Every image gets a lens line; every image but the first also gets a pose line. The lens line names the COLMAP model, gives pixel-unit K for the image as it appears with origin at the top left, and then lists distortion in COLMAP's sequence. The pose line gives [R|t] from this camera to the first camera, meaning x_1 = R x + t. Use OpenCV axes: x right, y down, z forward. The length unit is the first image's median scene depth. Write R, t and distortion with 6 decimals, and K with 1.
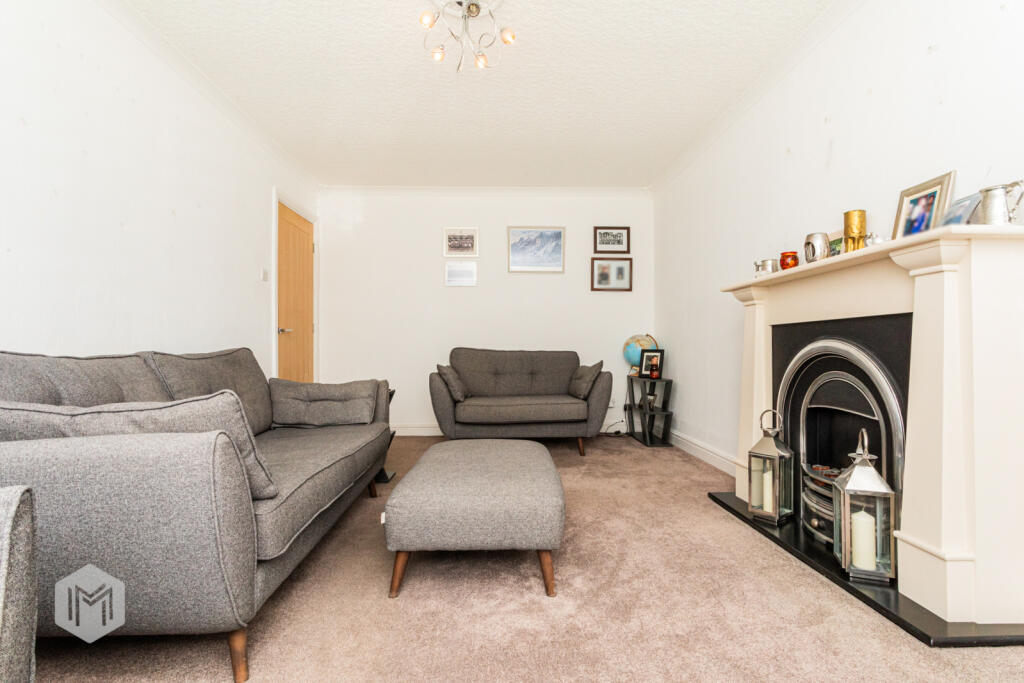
lens RADIAL K [[493.4, 0, 512.0], [0, 493.4, 341.5], [0, 0, 1]] dist [-0.012886, 0.001710]
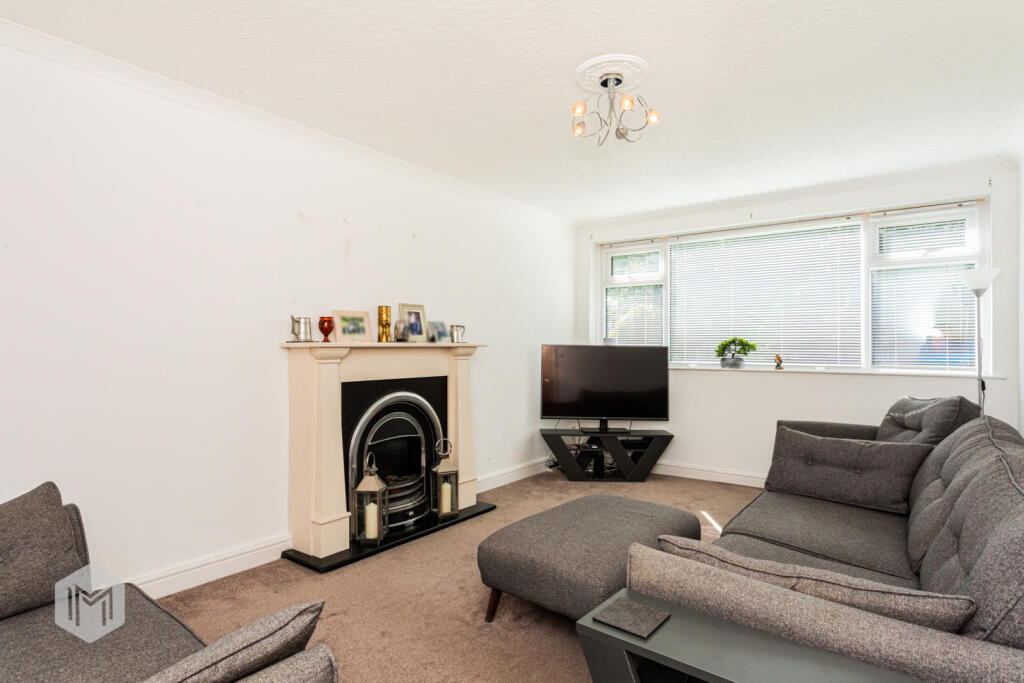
lens RADIAL K [[535.6, 0, 512.0], [0, 535.6, 341.5], [0, 0, 1]] dist [-0.005259, -0.000568]
pose [[-0.762235, 0.006322, 0.647269, -0.654318], [-0.011413, 0.999666, -0.023204, -0.120018], [-0.647200, -0.025075, -0.761908, 1.963606]]
